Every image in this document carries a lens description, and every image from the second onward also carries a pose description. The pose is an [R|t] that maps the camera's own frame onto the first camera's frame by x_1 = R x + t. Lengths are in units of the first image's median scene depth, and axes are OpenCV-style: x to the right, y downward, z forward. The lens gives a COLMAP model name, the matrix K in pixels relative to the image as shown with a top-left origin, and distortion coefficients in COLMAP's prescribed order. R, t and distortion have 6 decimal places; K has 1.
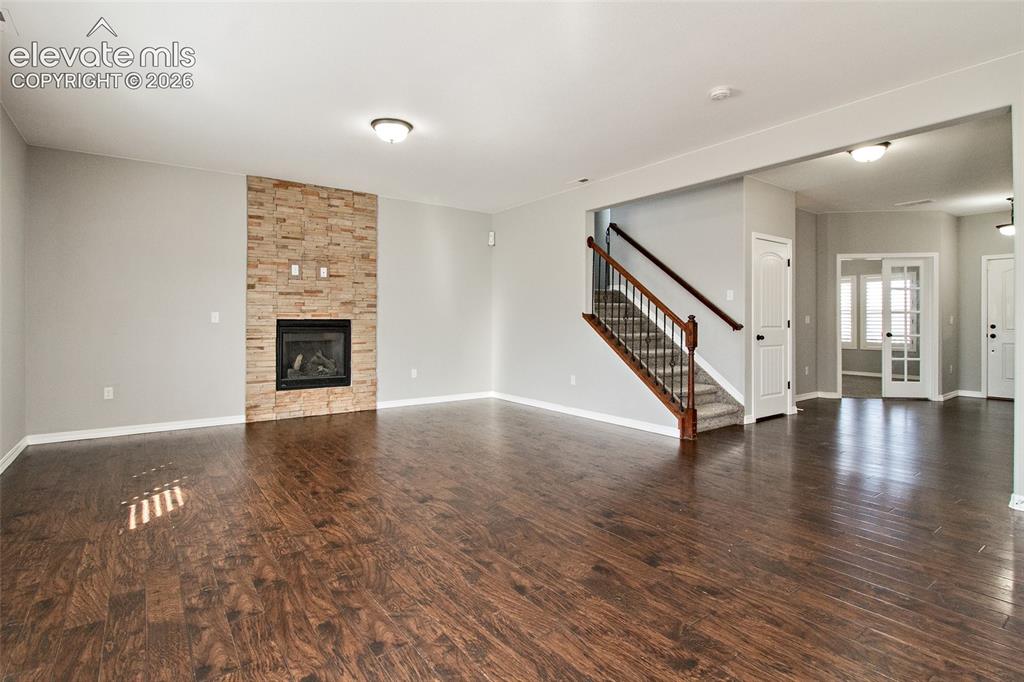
lens RADIAL K [[504.8, 0, 509.5], [0, 504.8, 320.5], [0, 0, 1]] dist [-0.002558, -0.000272]
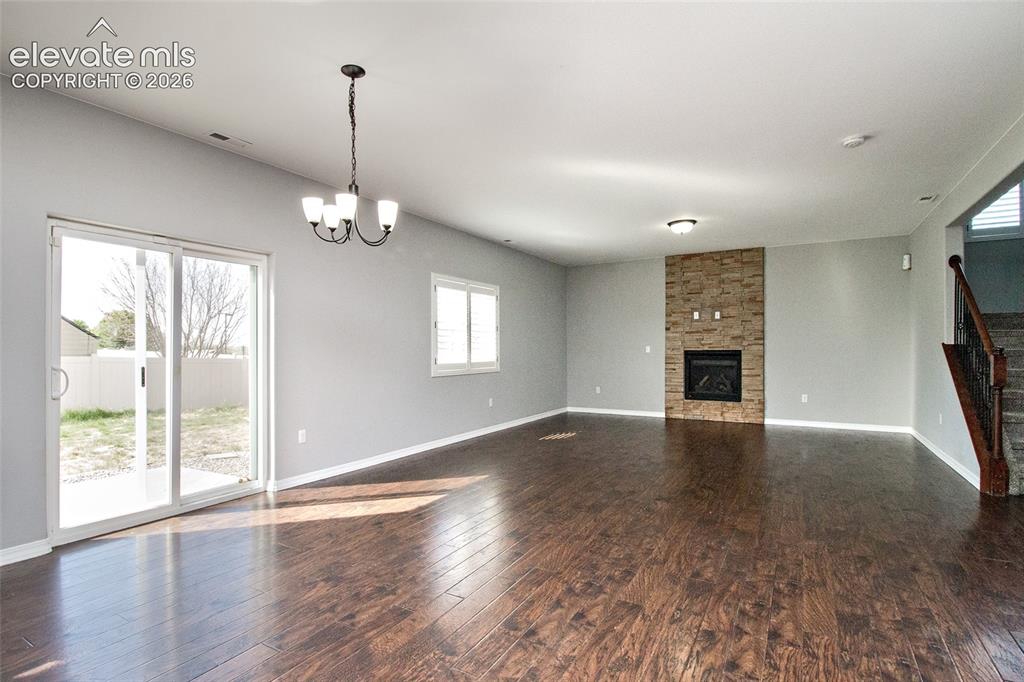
lens RADIAL K [[506.7, 0, 504.3], [0, 506.7, 349.0], [0, 0, 1]] dist [0.000289, -0.012566]
pose [[0.397989, -0.001276, -0.917389, 0.660269], [0.007212, 0.999972, 0.001738, -0.012246], [0.917362, -0.007308, 0.397987, -0.060442]]
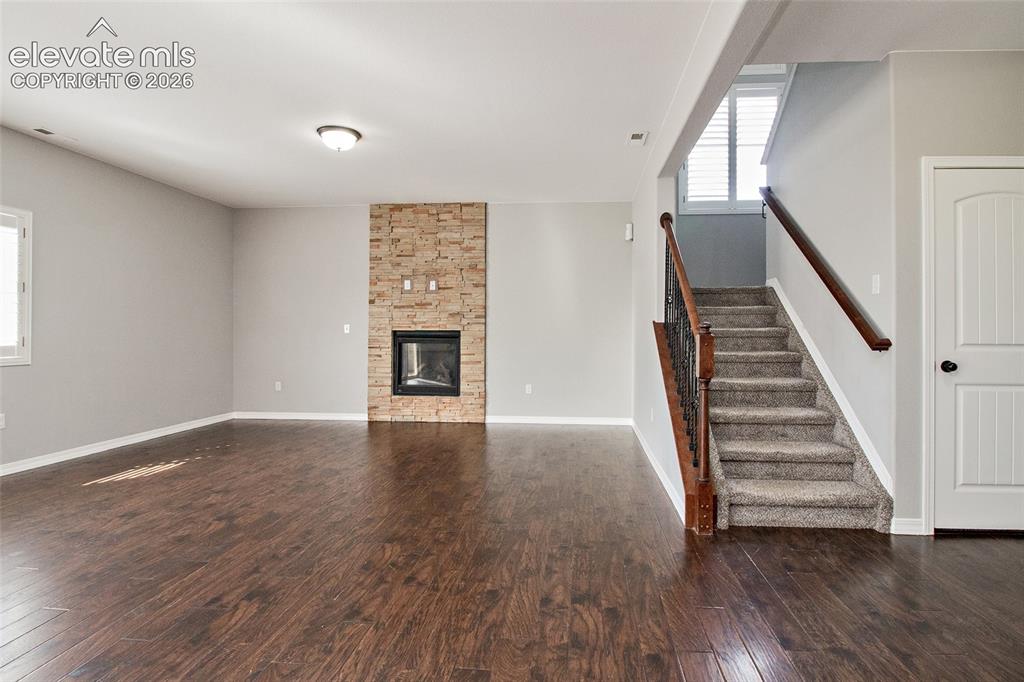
lens RADIAL K [[509.7, 0, 544.5], [0, 509.7, 329.2], [0, 0, 1]] dist [0.000874, -0.009710]
pose [[0.763026, -0.002451, -0.646363, 0.502146], [-0.000861, 0.999988, -0.004809, -0.000235], [0.646367, 0.004226, 0.763015, 0.354224]]
